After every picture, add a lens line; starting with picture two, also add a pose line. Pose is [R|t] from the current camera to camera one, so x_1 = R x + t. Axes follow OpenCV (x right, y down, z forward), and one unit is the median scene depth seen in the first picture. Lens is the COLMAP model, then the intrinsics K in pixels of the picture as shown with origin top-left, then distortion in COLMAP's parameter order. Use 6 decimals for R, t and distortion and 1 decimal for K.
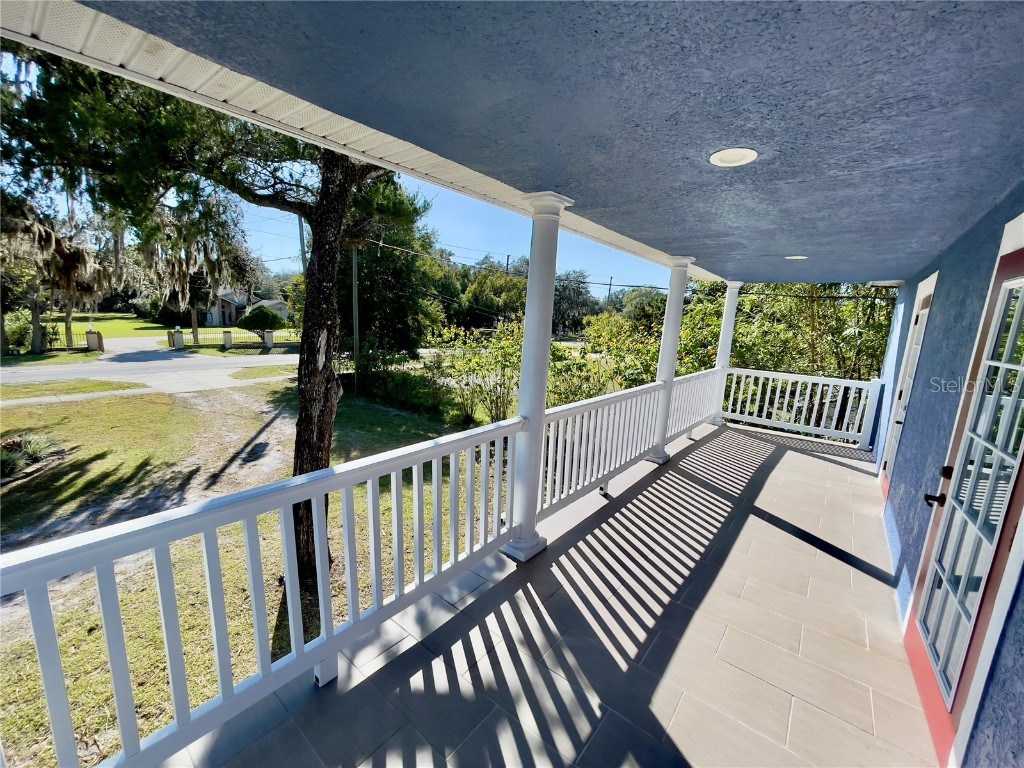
lens RADIAL K [[411.6, 0, 509.3], [0, 411.6, 384.0], [0, 0, 1]] dist [-0.001783, 0.003981]
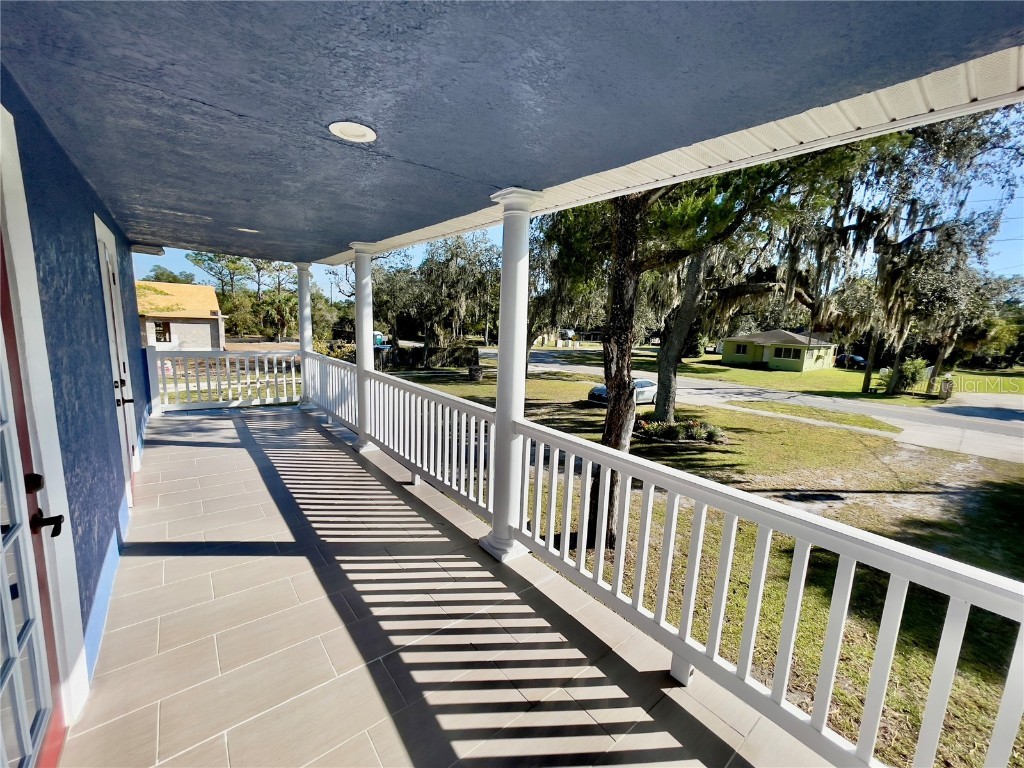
lens RADIAL K [[411.6, 0, 509.6], [0, 411.6, 383.3], [0, 0, 1]] dist [-0.001783, 0.003981]
pose [[-0.196868, 0.084385, -0.976792, 0.449206], [-0.216044, 0.968066, 0.127174, -0.059684], [0.956330, 0.236066, -0.172351, 0.523350]]
